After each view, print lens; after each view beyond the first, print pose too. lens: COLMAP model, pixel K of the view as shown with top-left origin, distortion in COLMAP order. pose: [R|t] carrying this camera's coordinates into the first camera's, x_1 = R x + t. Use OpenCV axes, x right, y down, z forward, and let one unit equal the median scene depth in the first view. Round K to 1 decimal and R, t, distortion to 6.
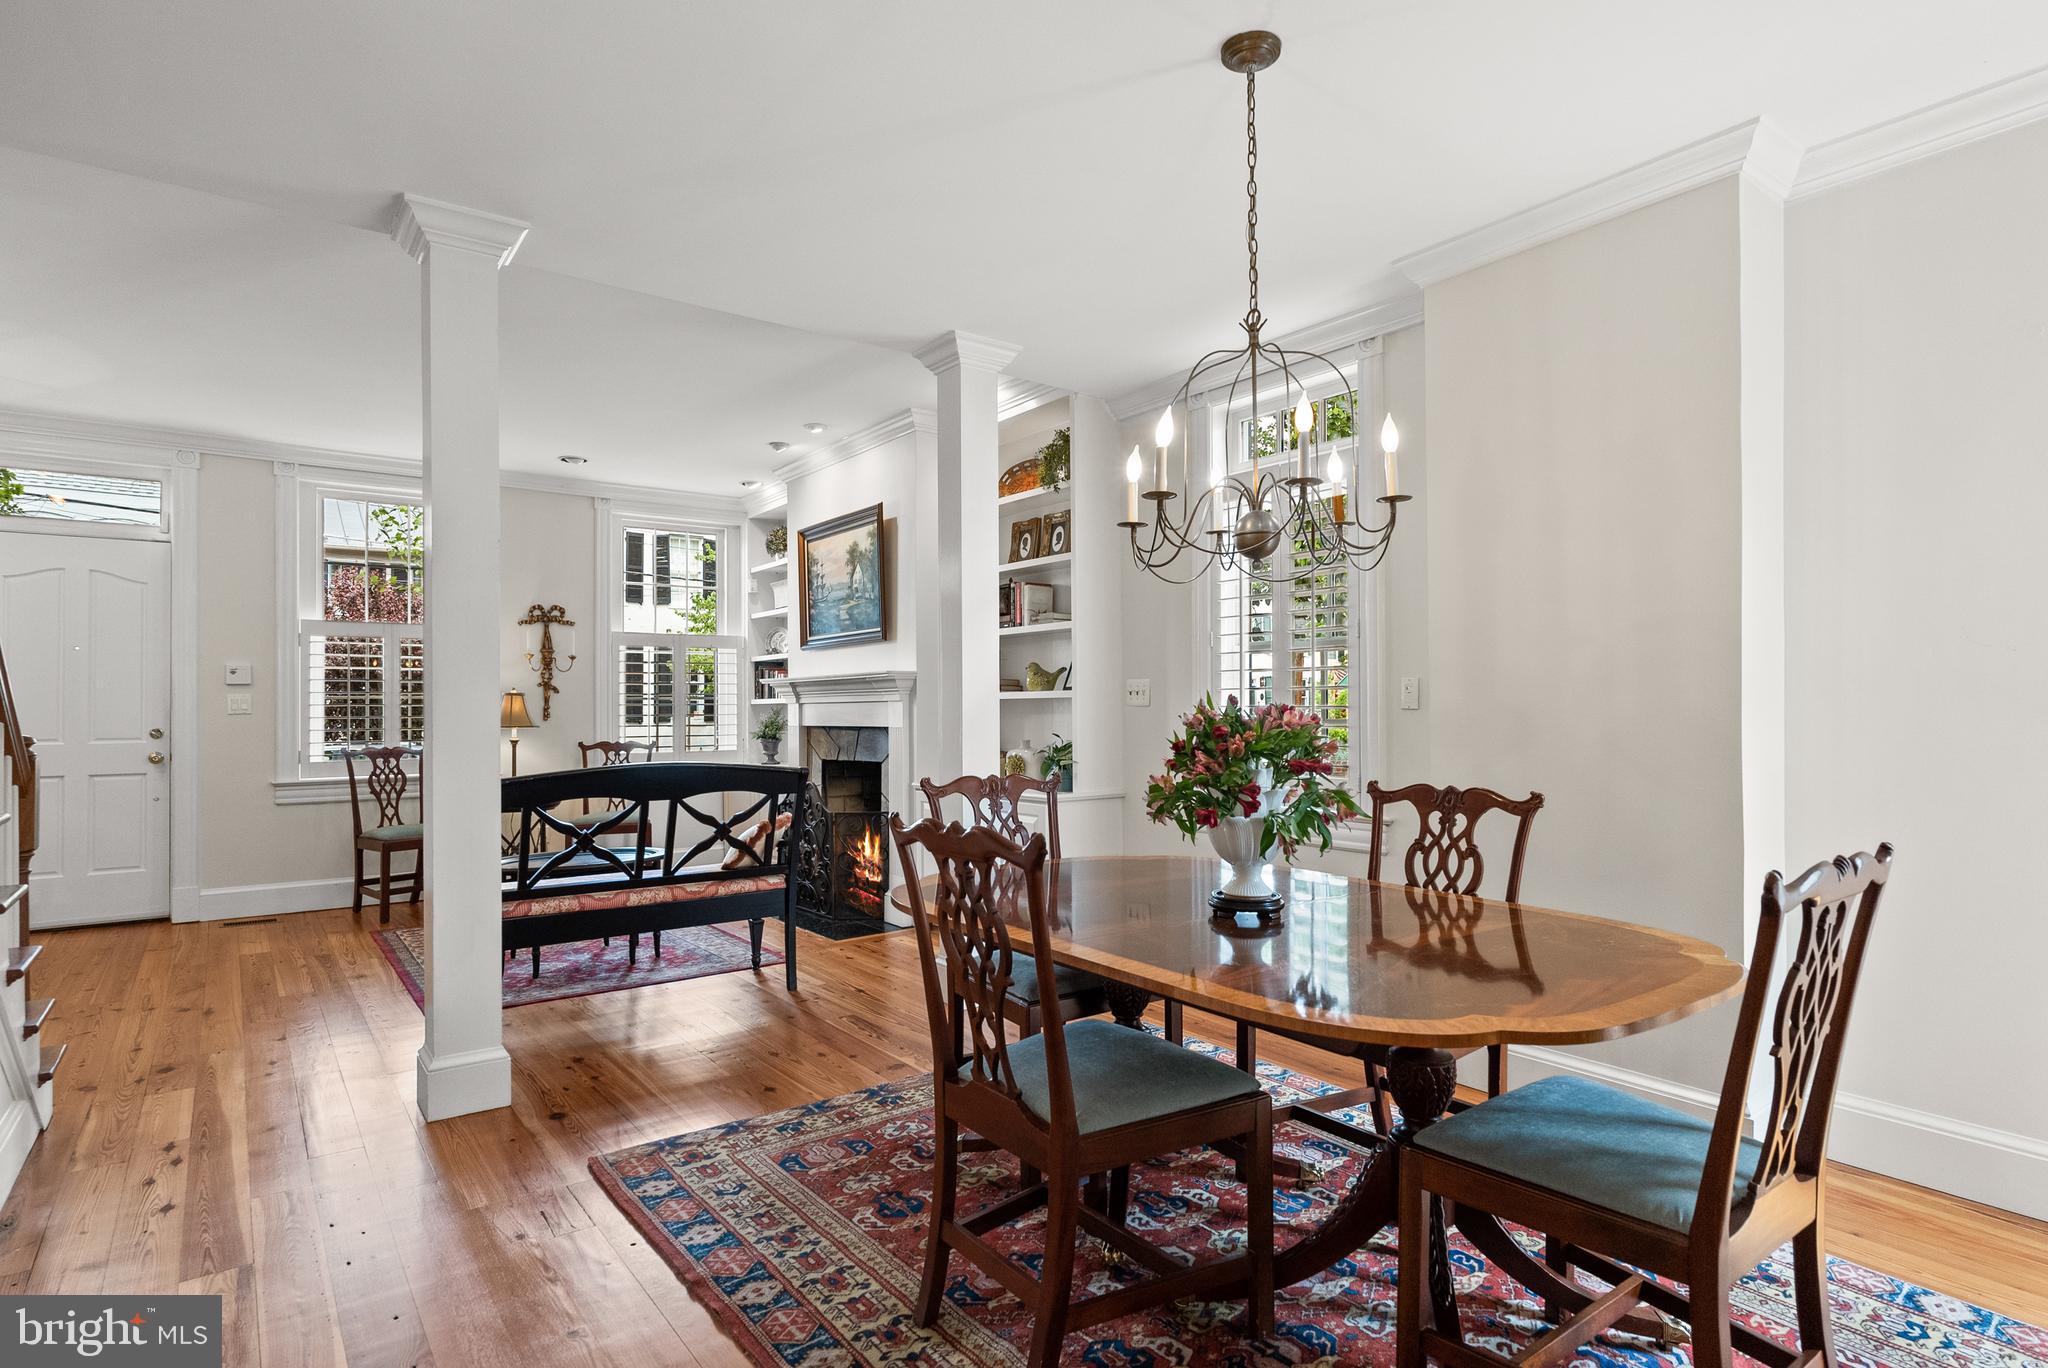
lens RADIAL K [[1025.5, 0, 1027.1], [0, 1025.5, 701.3], [0, 0, 1]] dist [-0.002579, -0.000247]
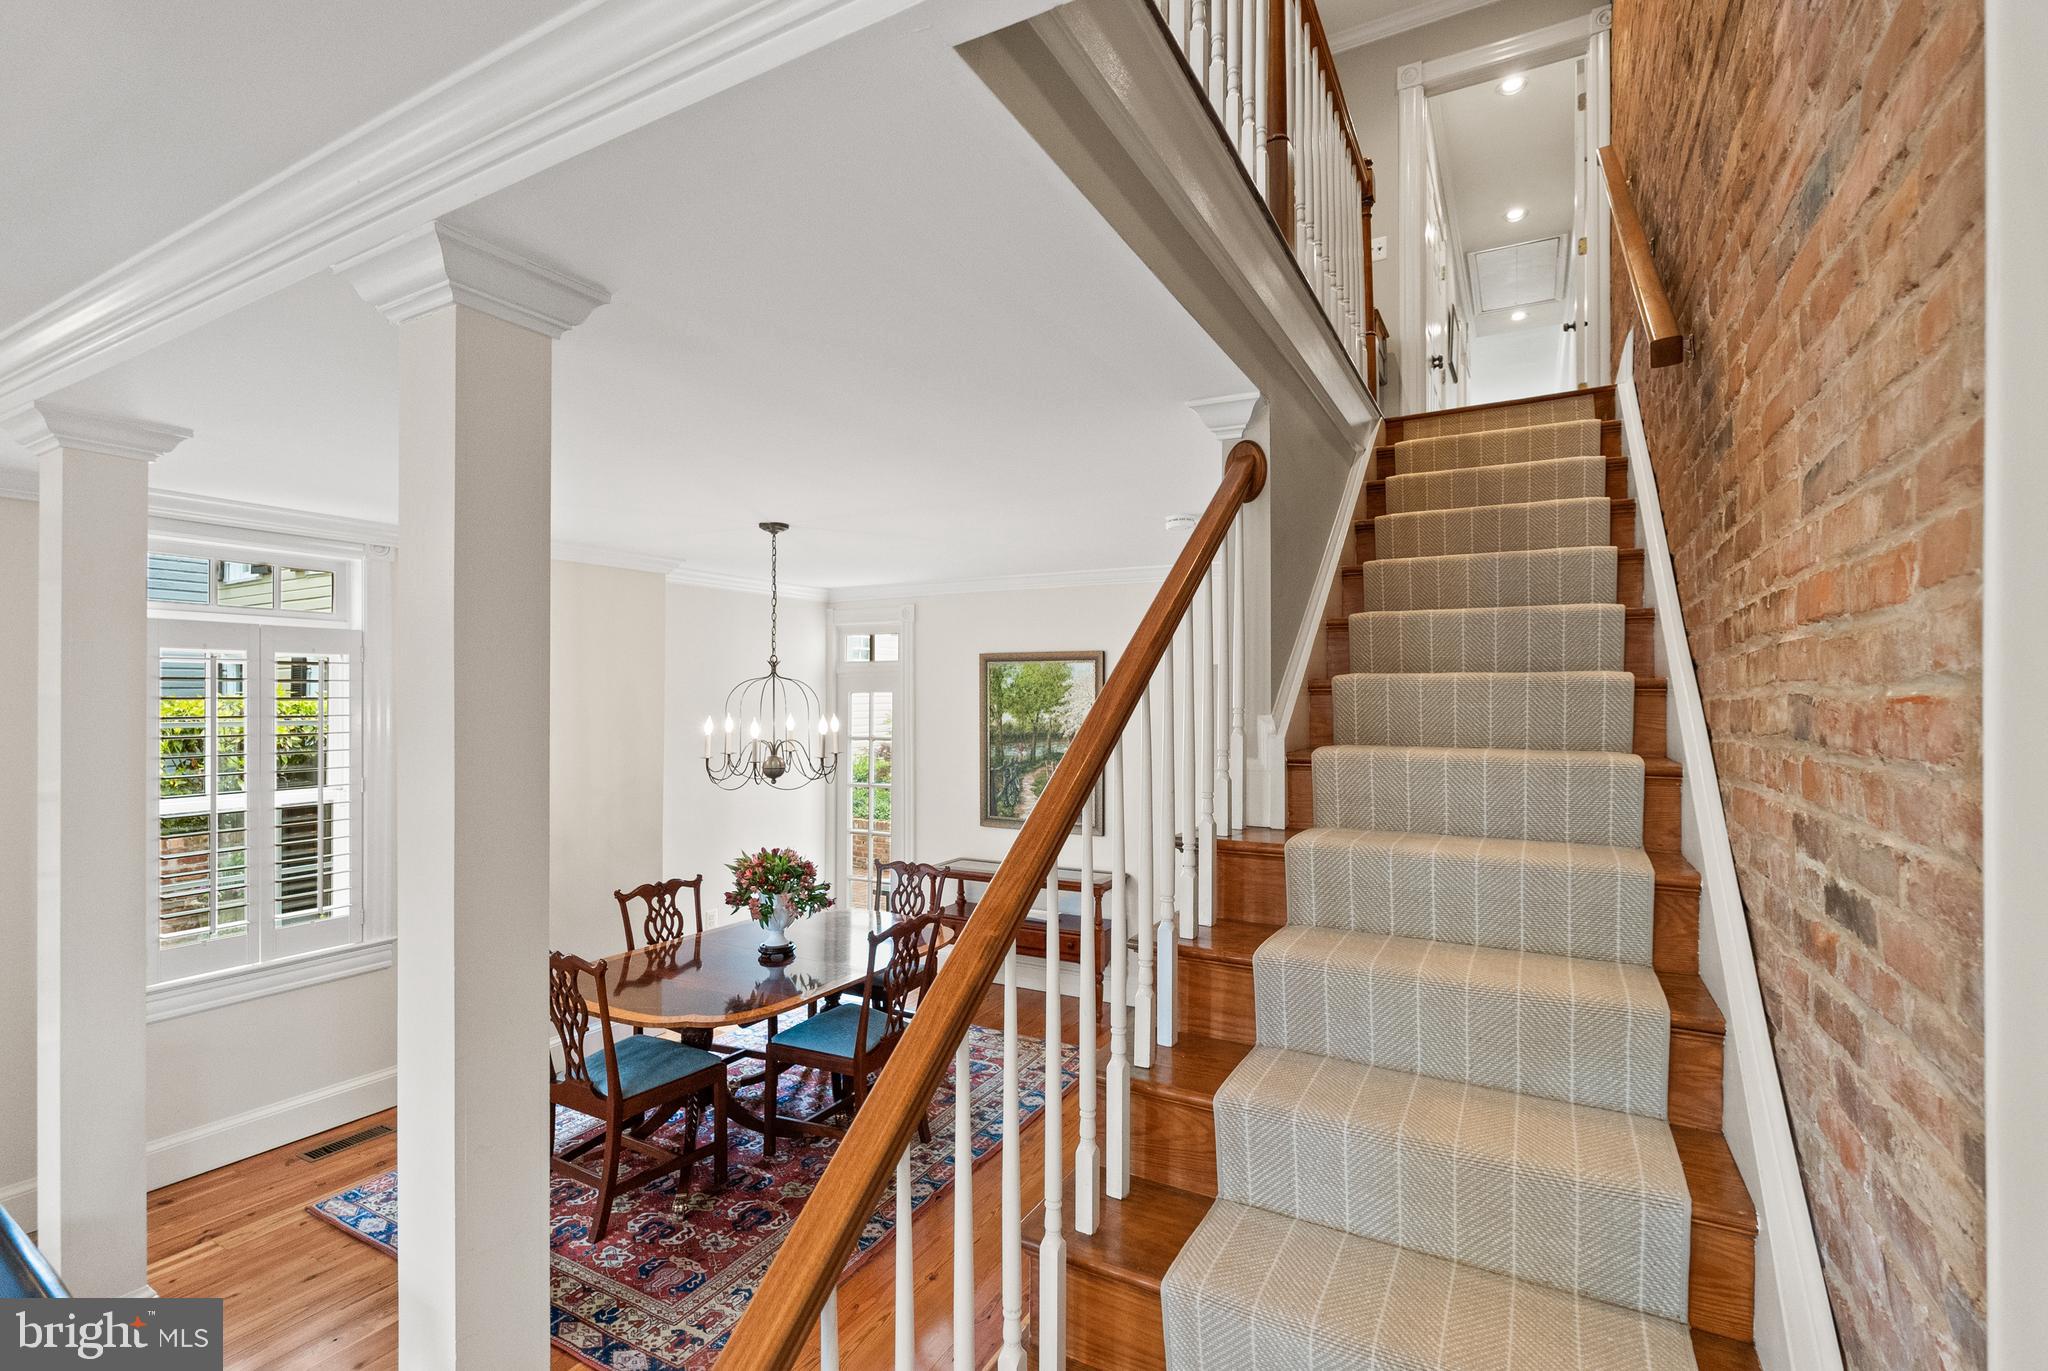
lens RADIAL K [[920.6, 0, 1027.7], [0, 920.6, 701.1], [0, 0, 1]] dist [-0.007718, 0.000295]
pose [[-0.390685, 0.000377, 0.920524, -1.405978], [-0.002509, 0.999996, -0.001474, -0.248114], [-0.920521, -0.002885, -0.390682, 1.063672]]
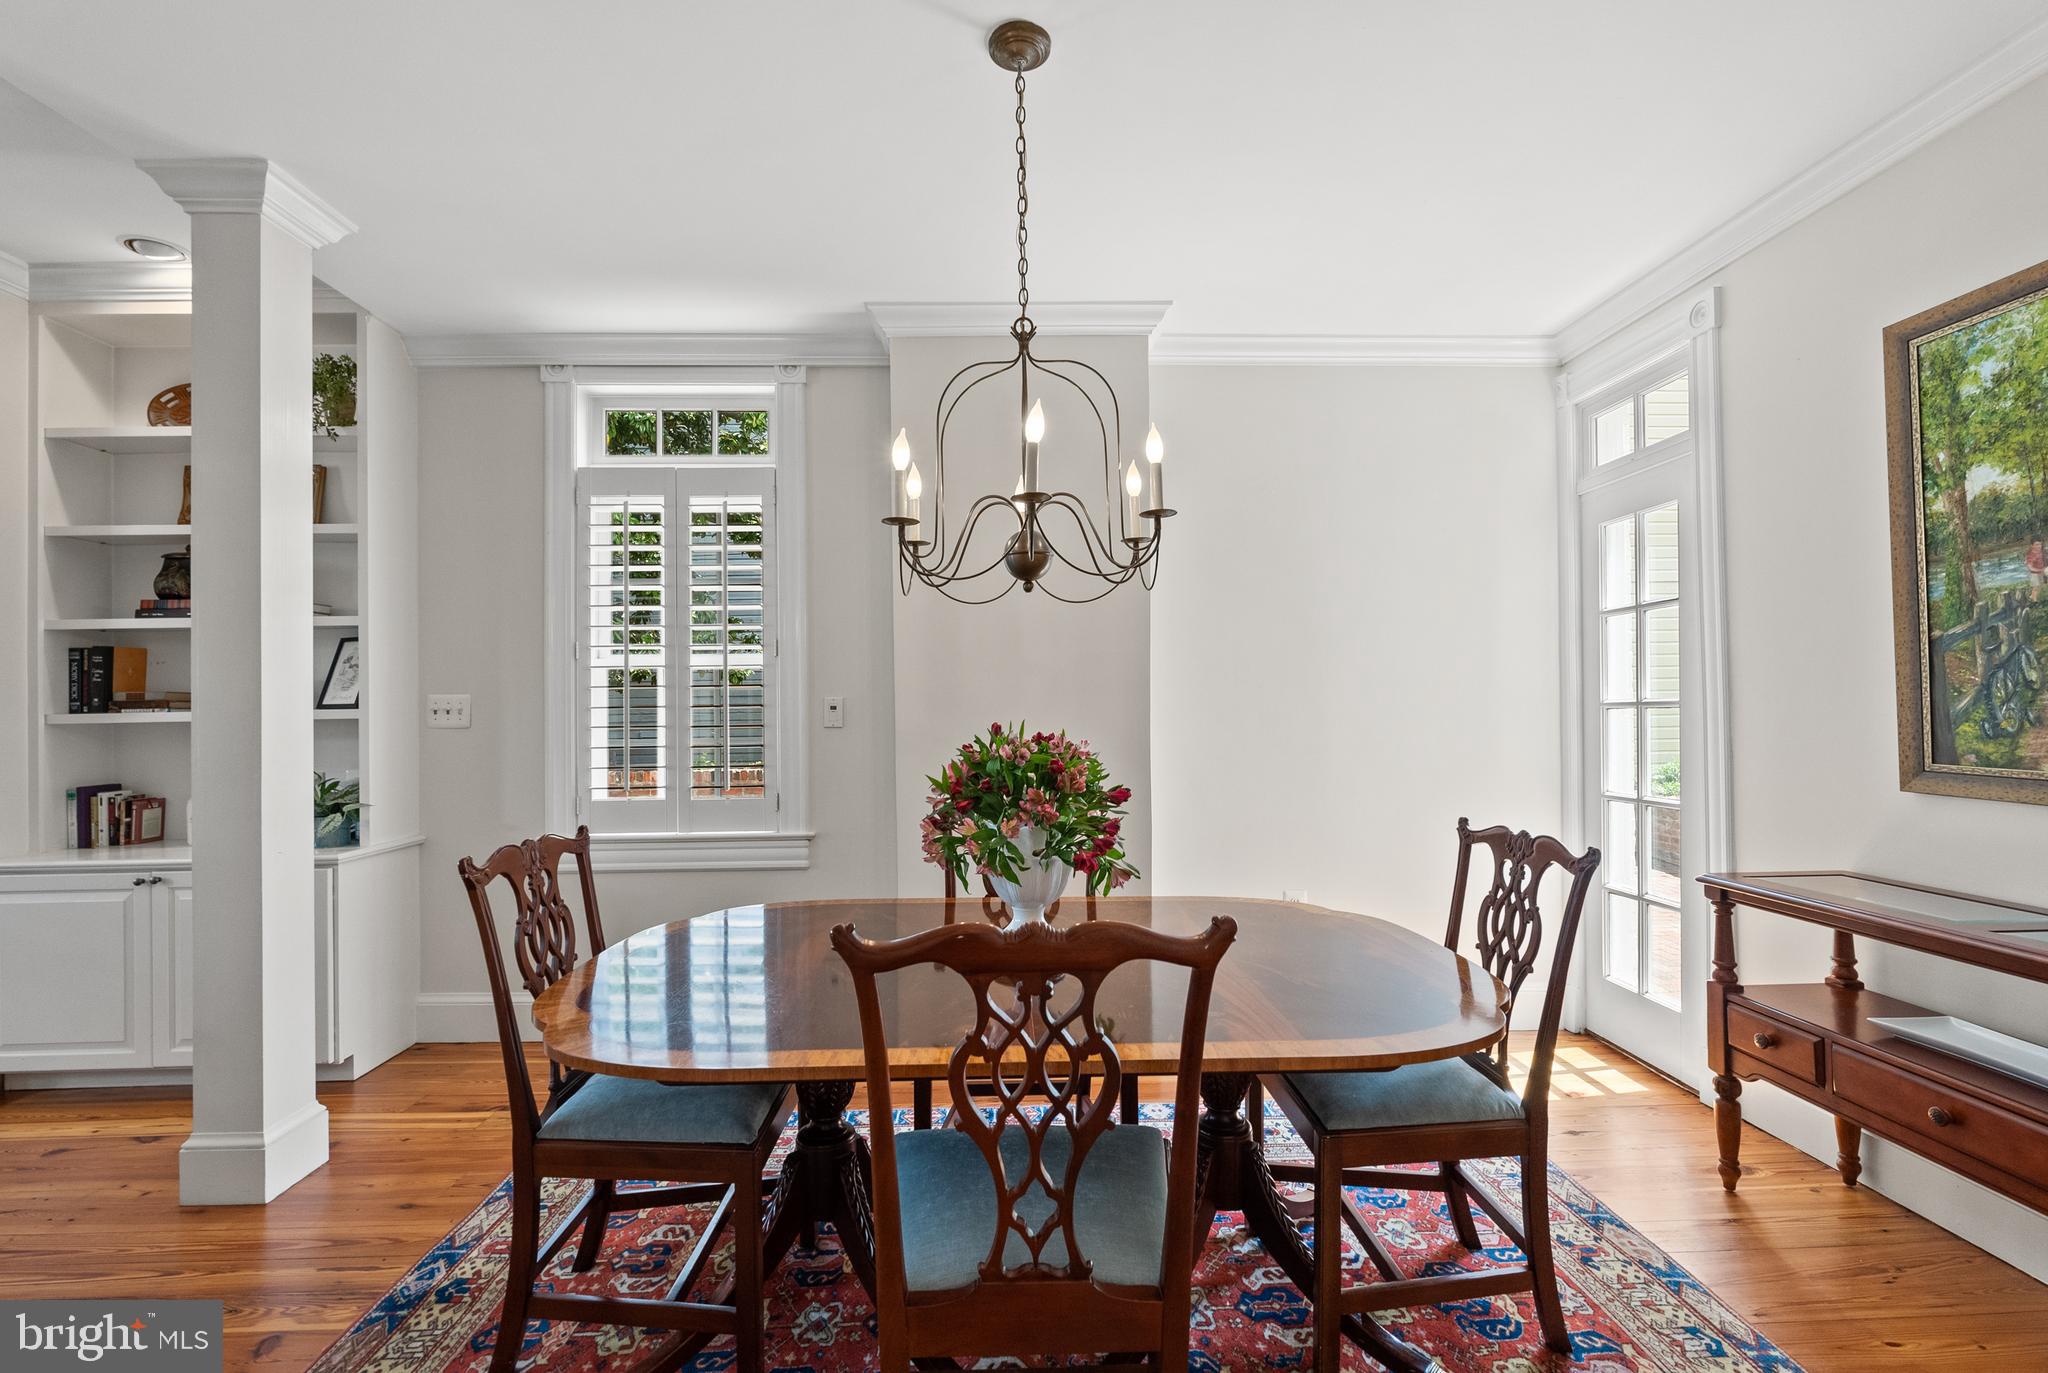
lens RADIAL K [[920.6, 0, 1027.7], [0, 920.6, 702.1], [0, 0, 1]] dist [-0.007718, 0.000295]
pose [[0.594986, 0.012908, 0.803633, -0.386849], [0.000148, 0.999869, -0.016170, -0.006499], [-0.803736, 0.009740, 0.594906, 0.410173]]
